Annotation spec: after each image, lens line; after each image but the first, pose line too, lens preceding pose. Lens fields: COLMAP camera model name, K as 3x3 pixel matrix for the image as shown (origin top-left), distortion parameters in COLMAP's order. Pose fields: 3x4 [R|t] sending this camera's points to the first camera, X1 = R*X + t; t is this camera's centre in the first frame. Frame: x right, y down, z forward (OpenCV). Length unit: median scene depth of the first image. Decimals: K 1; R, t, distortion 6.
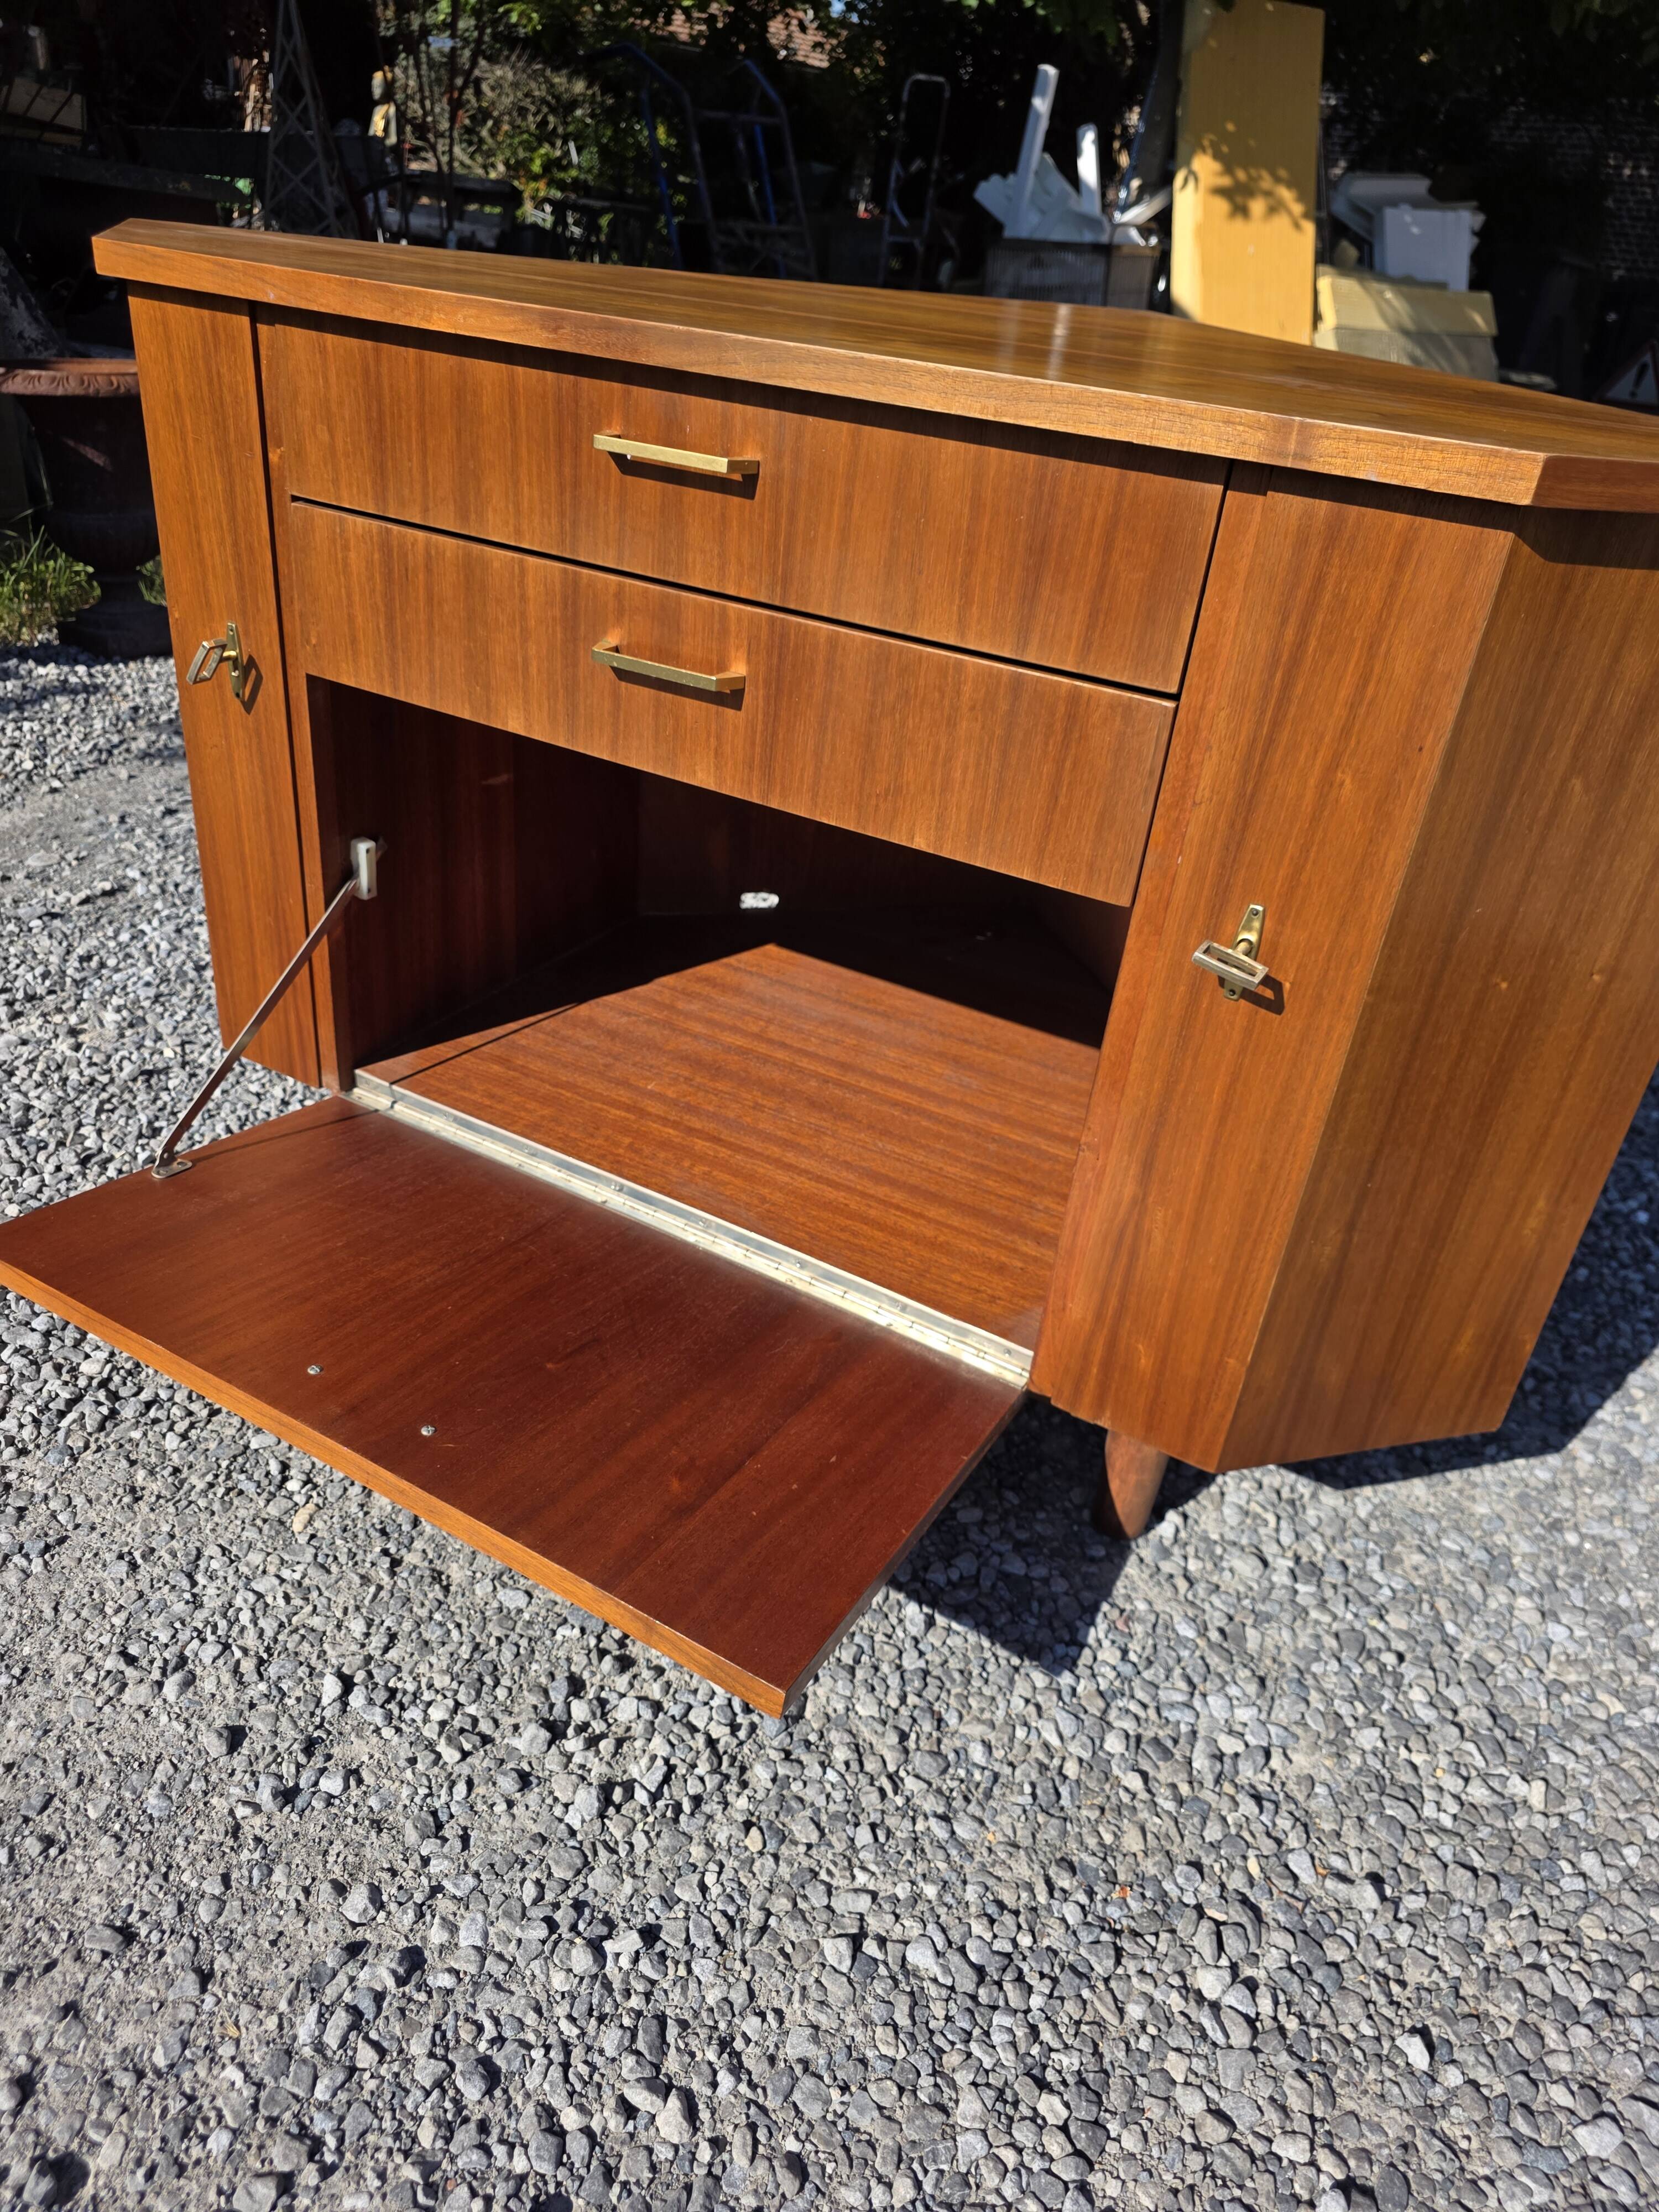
lens RADIAL K [[1507.9, 0, 821.2], [0, 1507.9, 1093.7], [0, 0, 1]] dist [0.029797, -0.025210]
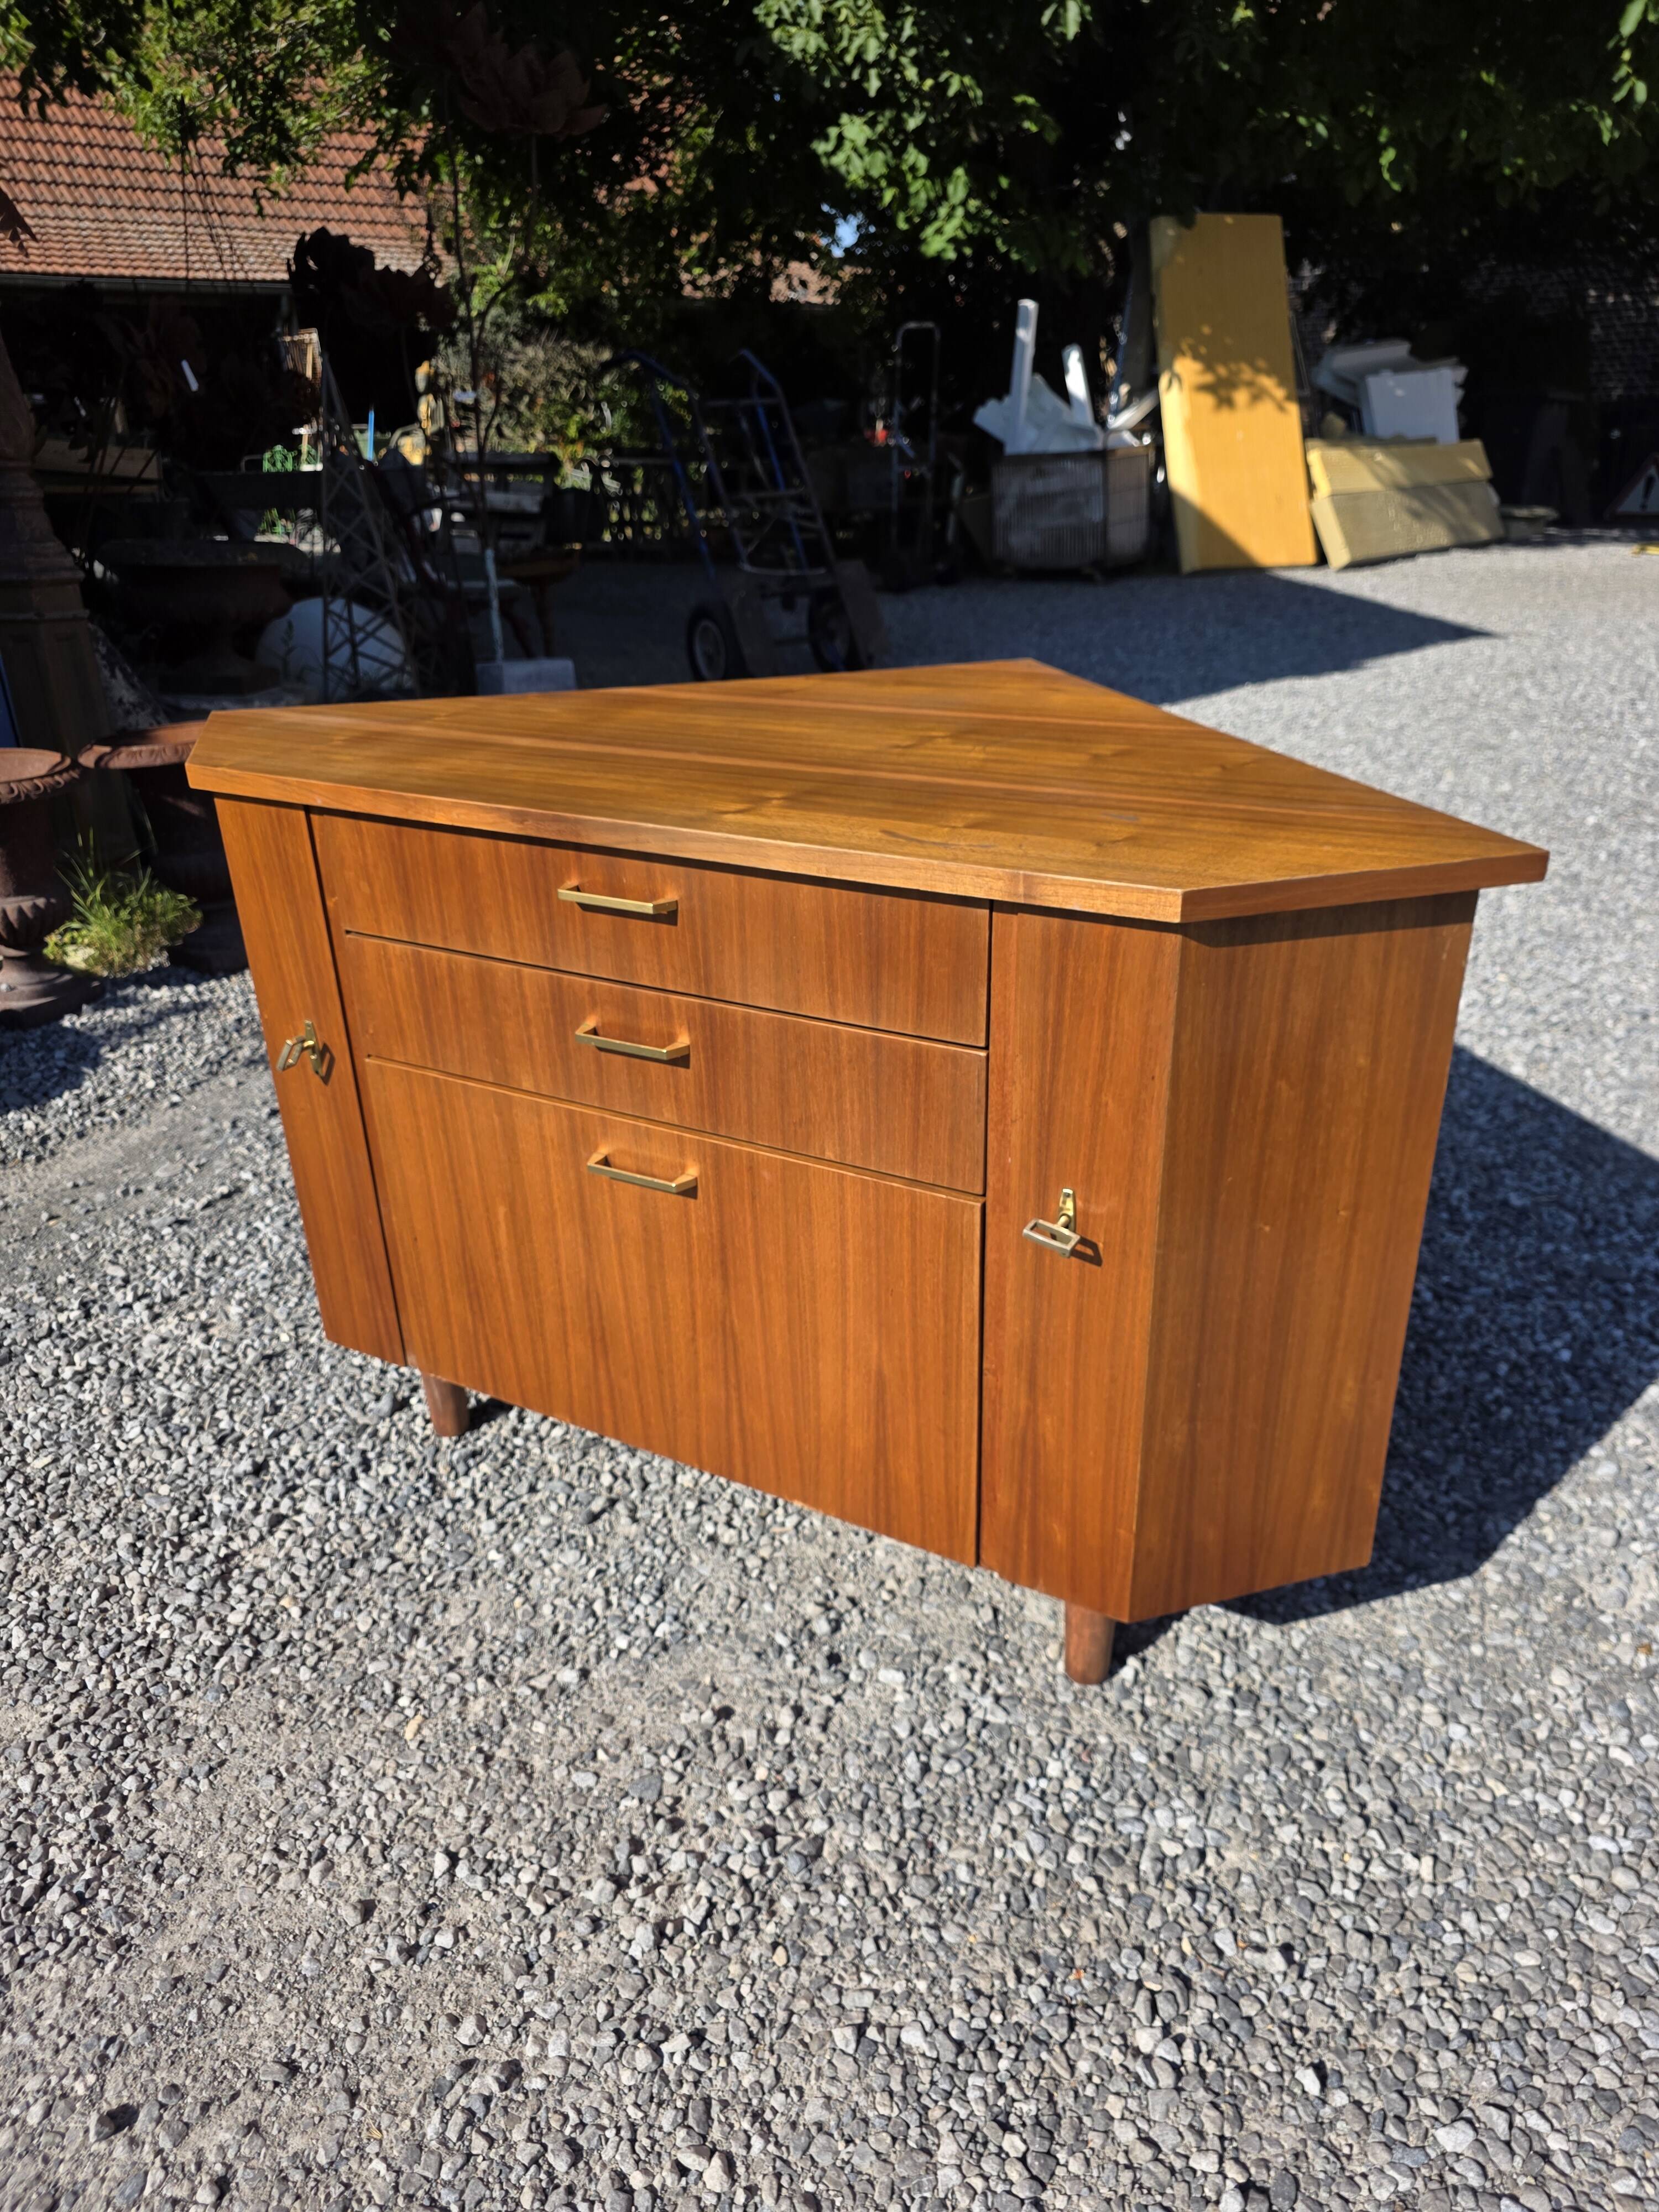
lens RADIAL K [[1507.3, 0, 872.2], [0, 1507.3, 1110.7], [0, 0, 1]] dist [0.030787, -0.029034]
pose [[0.994344, -0.102191, -0.028920, 0.130437], [0.098656, 0.989592, -0.104763, -0.056329], [0.039325, 0.101317, 0.994077, -0.293308]]
